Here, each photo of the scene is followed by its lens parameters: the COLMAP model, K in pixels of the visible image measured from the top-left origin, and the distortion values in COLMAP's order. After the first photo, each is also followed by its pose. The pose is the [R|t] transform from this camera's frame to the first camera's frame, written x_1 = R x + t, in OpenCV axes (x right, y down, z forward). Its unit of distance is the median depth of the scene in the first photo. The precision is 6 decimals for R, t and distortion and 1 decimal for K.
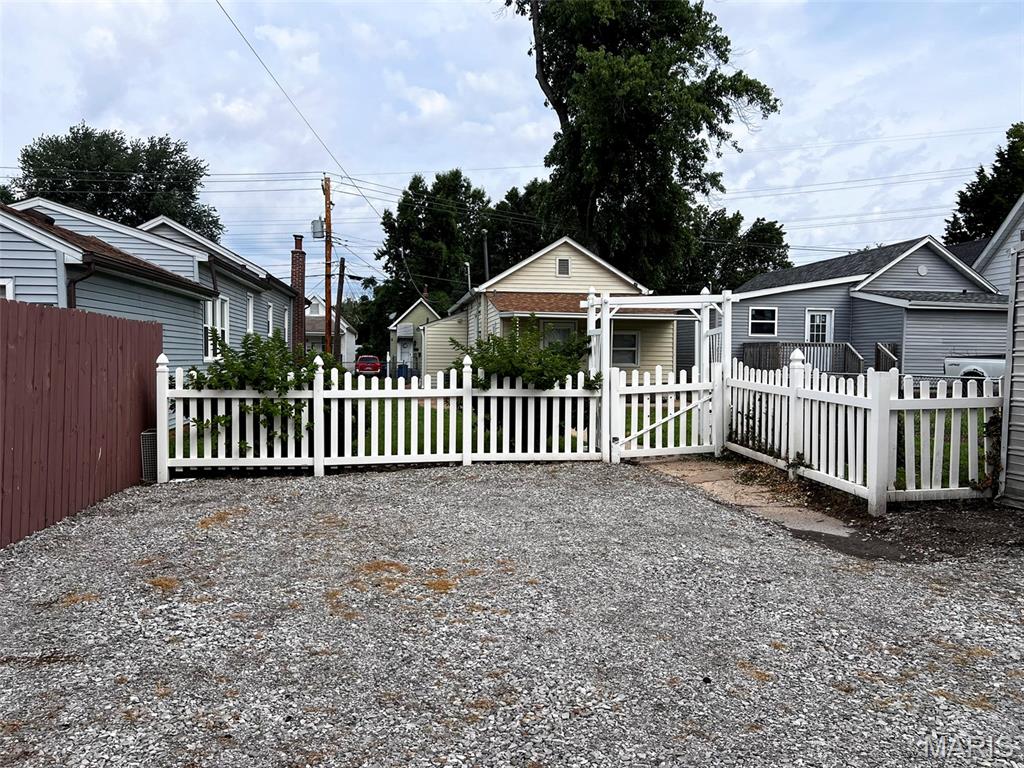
lens RADIAL K [[774.9, 0, 512.0], [0, 774.9, 384.0], [0, 0, 1]] dist [0.059099, -0.000401]
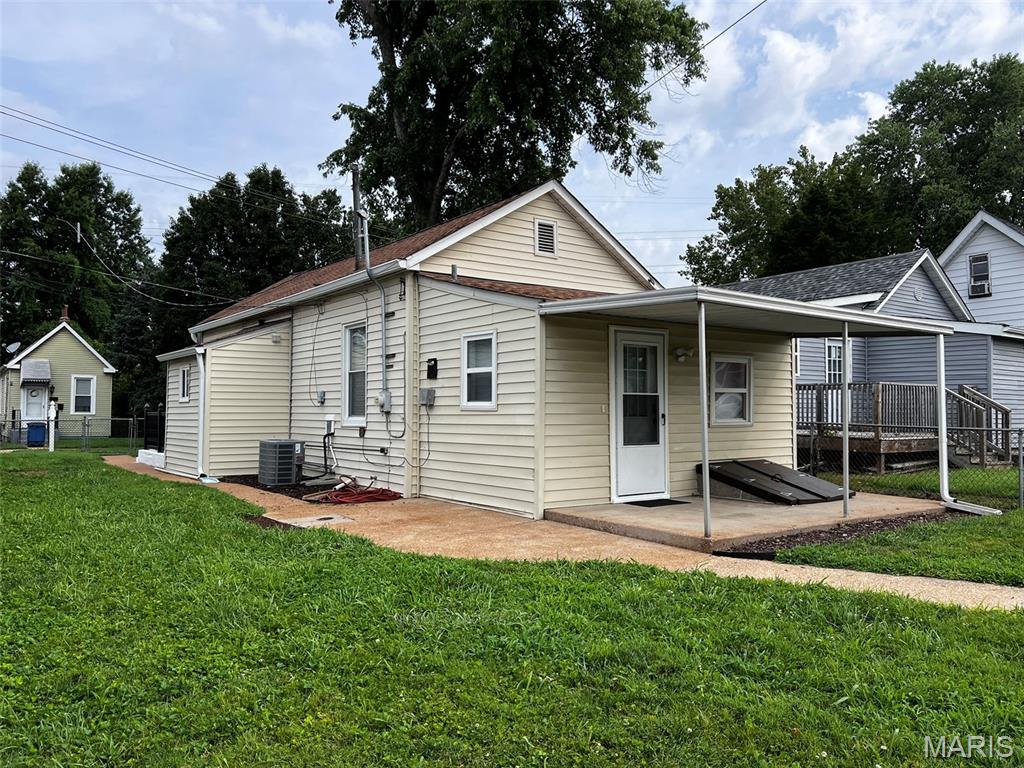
lens RADIAL K [[764.9, 0, 508.1], [0, 764.9, 386.8], [0, 0, 1]] dist [0.051261, -0.055215]
pose [[0.888430, 0.007532, 0.458951, -0.082364], [0.021216, 0.998123, -0.057450, -0.008080], [-0.458522, 0.060777, 0.886602, 0.229884]]
